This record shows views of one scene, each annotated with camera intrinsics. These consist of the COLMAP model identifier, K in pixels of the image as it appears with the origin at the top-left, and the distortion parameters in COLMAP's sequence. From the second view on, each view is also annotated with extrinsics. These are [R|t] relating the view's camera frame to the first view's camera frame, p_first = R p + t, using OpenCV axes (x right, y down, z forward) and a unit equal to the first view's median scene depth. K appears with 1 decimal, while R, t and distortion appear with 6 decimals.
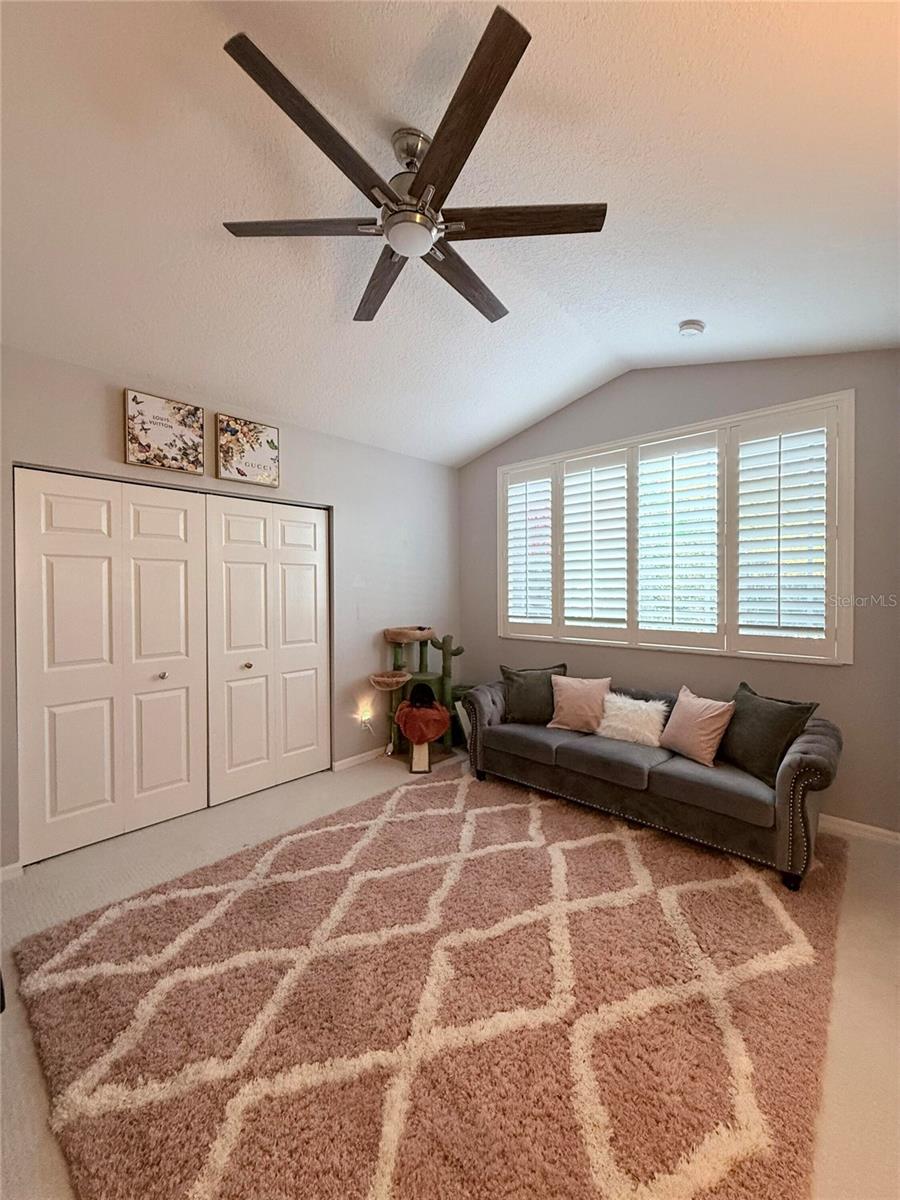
lens RADIAL K [[480.5, 0, 449.9], [0, 480.5, 596.2], [0, 0, 1]] dist [-0.012288, 0.000118]
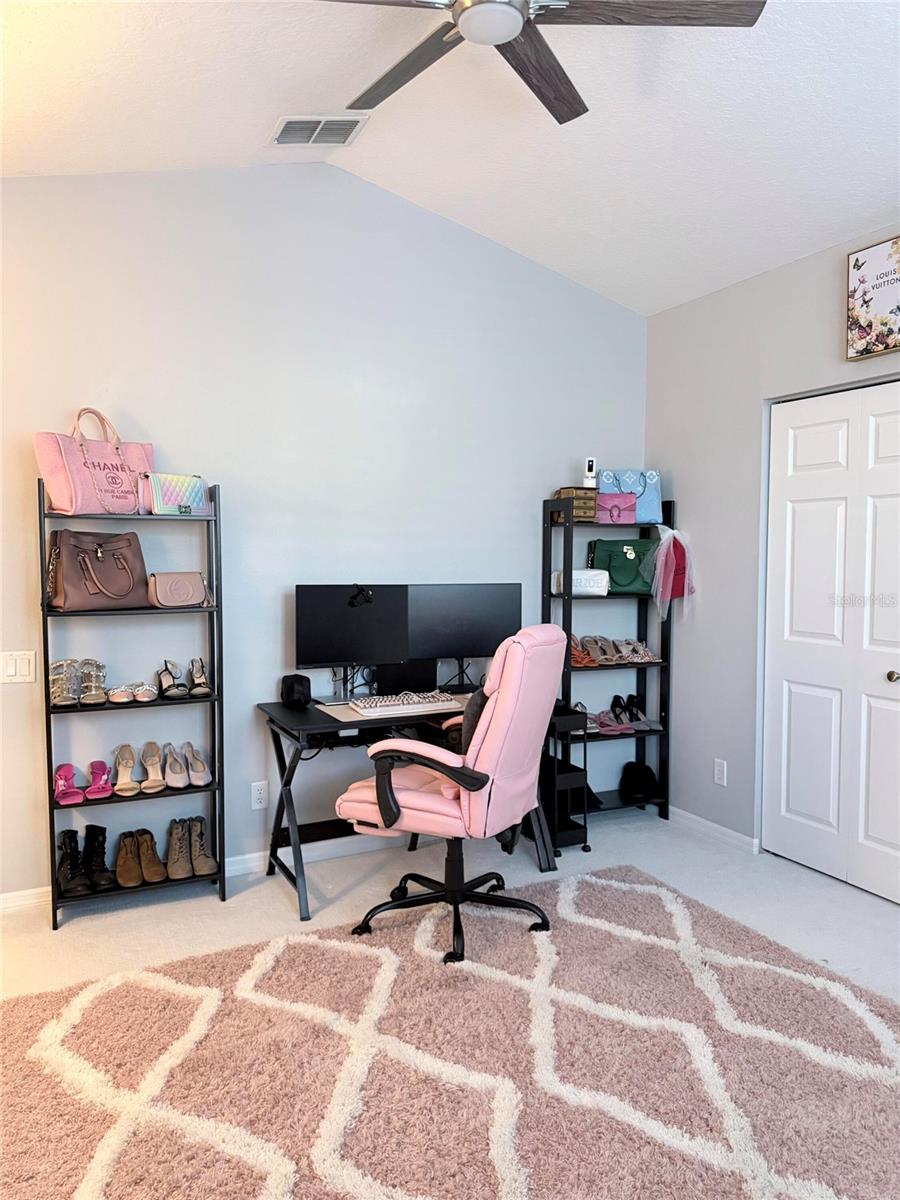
lens RADIAL K [[847.8, 0, 452.4], [0, 847.8, 594.7], [0, 0, 1]] dist [0.087500, -0.090302]
pose [[-0.361606, 0.056899, -0.930593, 0.698405], [-0.010582, 0.997821, 0.065121, -0.011971], [0.932271, 0.033396, -0.360217, 0.877615]]
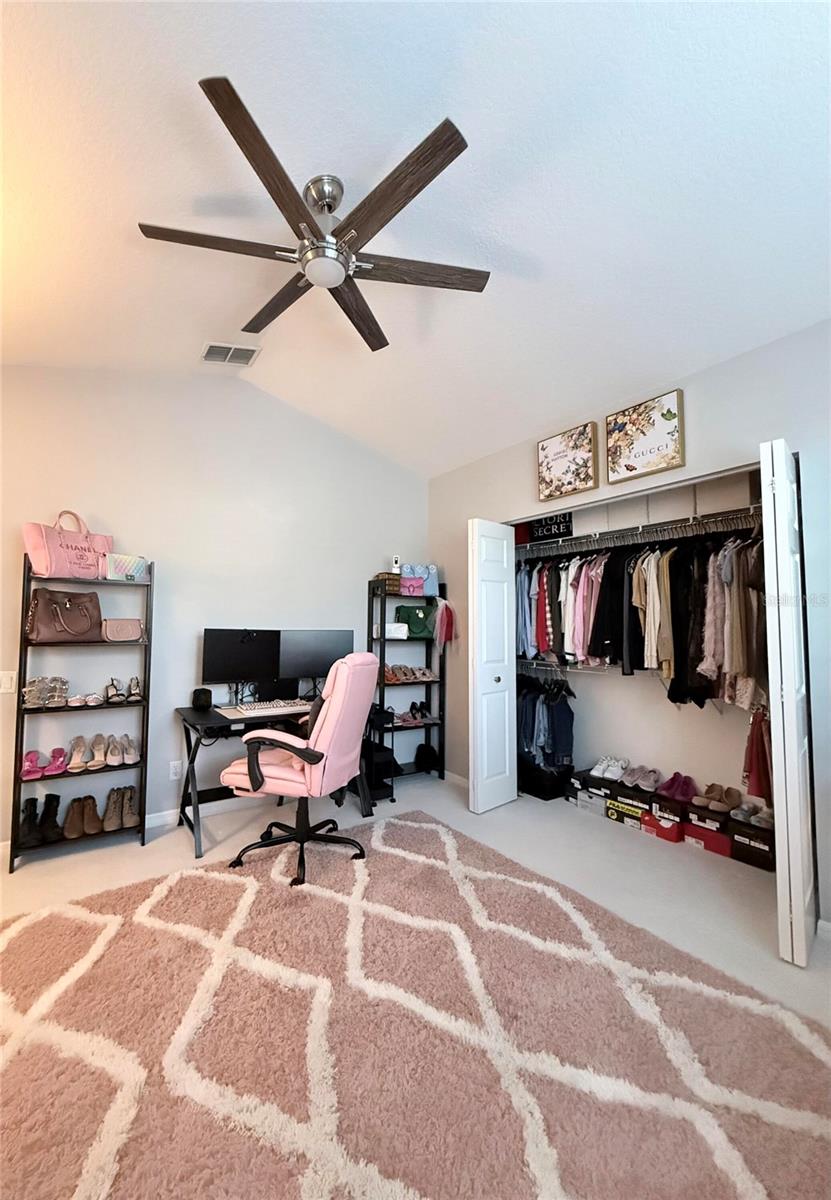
lens RADIAL K [[475.6, 0, 382.1], [0, 475.6, 596.3], [0, 0, 1]] dist [0.000521, 0.000095]
pose [[-0.253773, -0.055031, -0.965697, 0.556803], [-0.020251, 0.998464, -0.051576, 0.031685], [0.967052, 0.006468, -0.254498, 0.871610]]
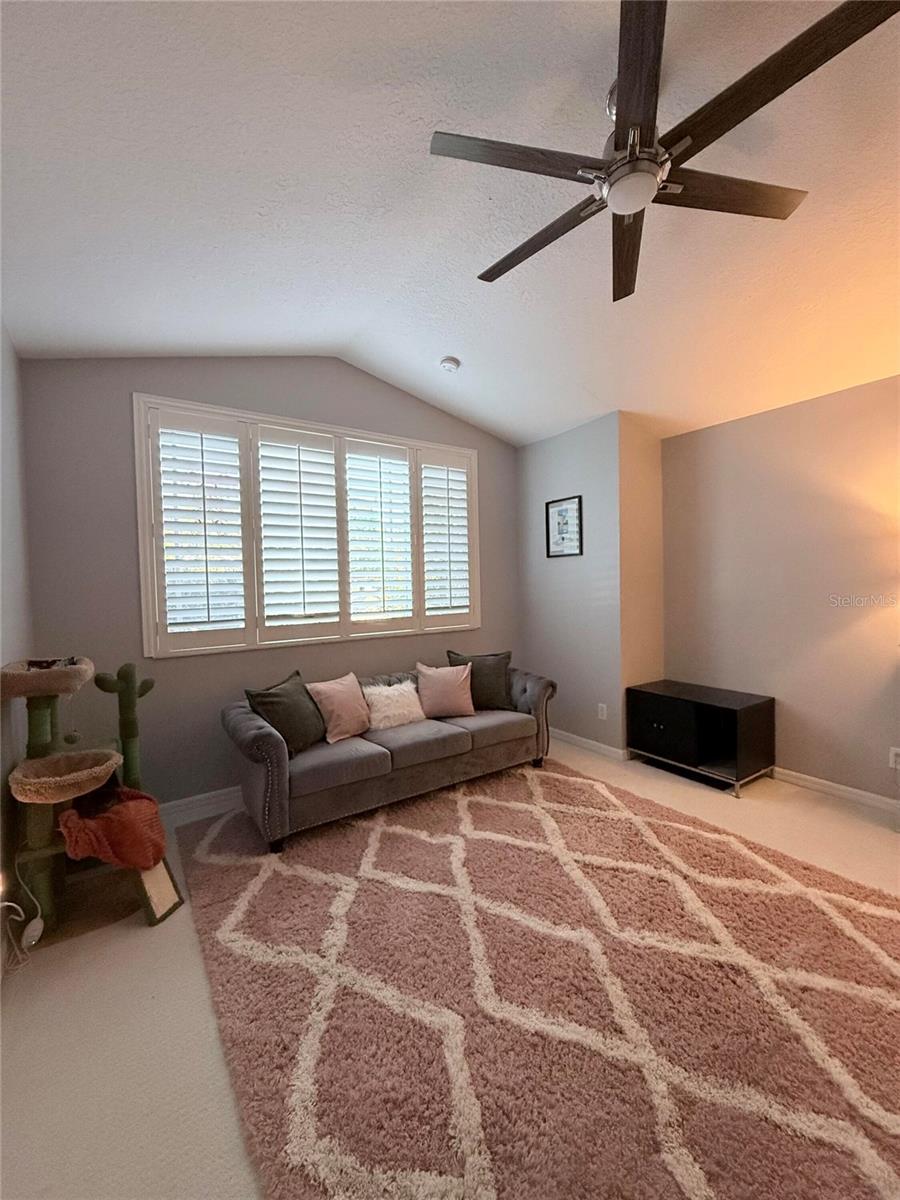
lens RADIAL K [[479.5, 0, 449.5], [0, 479.5, 595.8], [0, 0, 1]] dist [-0.000845, 0.000349]
pose [[0.217491, -0.032313, 0.975527, -0.680883], [0.032910, 0.999126, 0.025758, -0.003896], [-0.975507, 0.026502, 0.218365, 0.719832]]
